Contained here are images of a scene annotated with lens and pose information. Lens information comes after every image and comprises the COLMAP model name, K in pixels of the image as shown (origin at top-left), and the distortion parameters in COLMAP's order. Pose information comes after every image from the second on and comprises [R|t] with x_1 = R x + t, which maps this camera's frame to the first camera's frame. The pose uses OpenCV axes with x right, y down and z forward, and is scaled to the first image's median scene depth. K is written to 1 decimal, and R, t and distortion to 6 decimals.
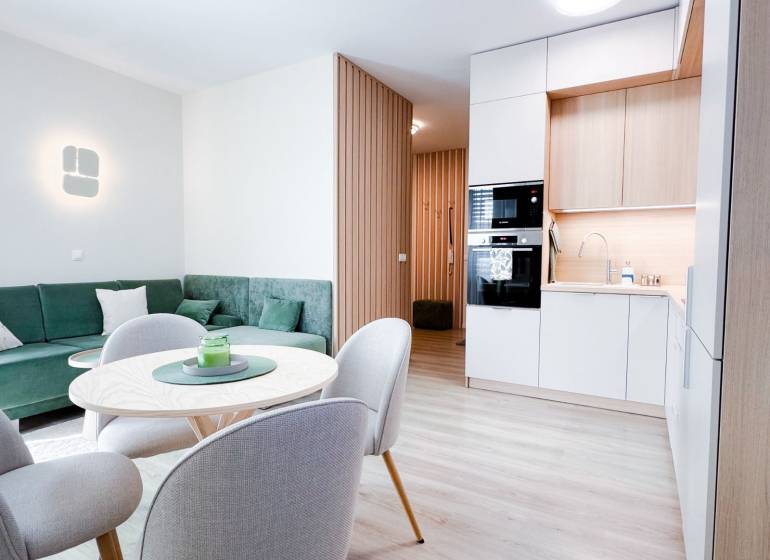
lens RADIAL K [[439.6, 0, 383.5], [0, 439.6, 277.8], [0, 0, 1]] dist [0.002657, 0.001583]
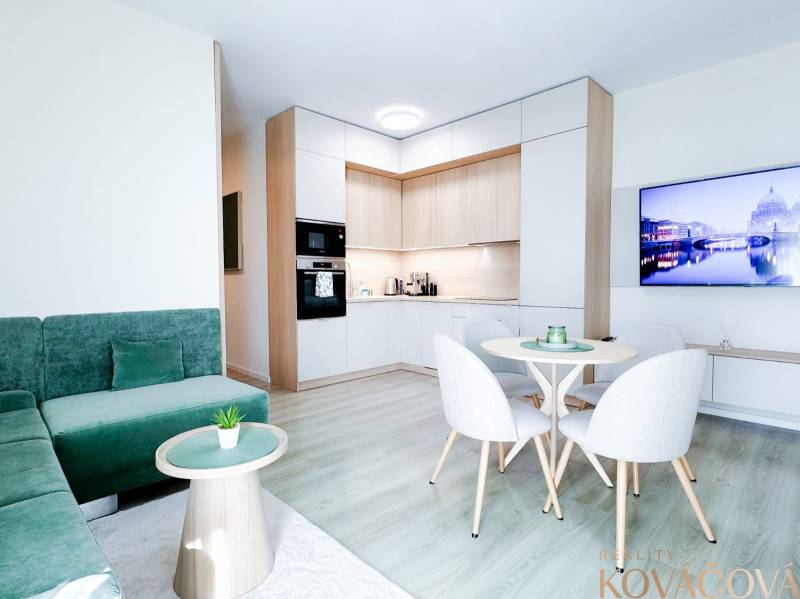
lens RADIAL K [[425.1, 0, 399.0], [0, 425.1, 297.2], [0, 0, 1]] dist [0.000606, 0.000075]
pose [[0.261754, -0.043938, 0.964134, -0.875627], [0.050760, 0.998207, 0.031710, -0.023205], [-0.963799, 0.040639, 0.263515, 0.479466]]
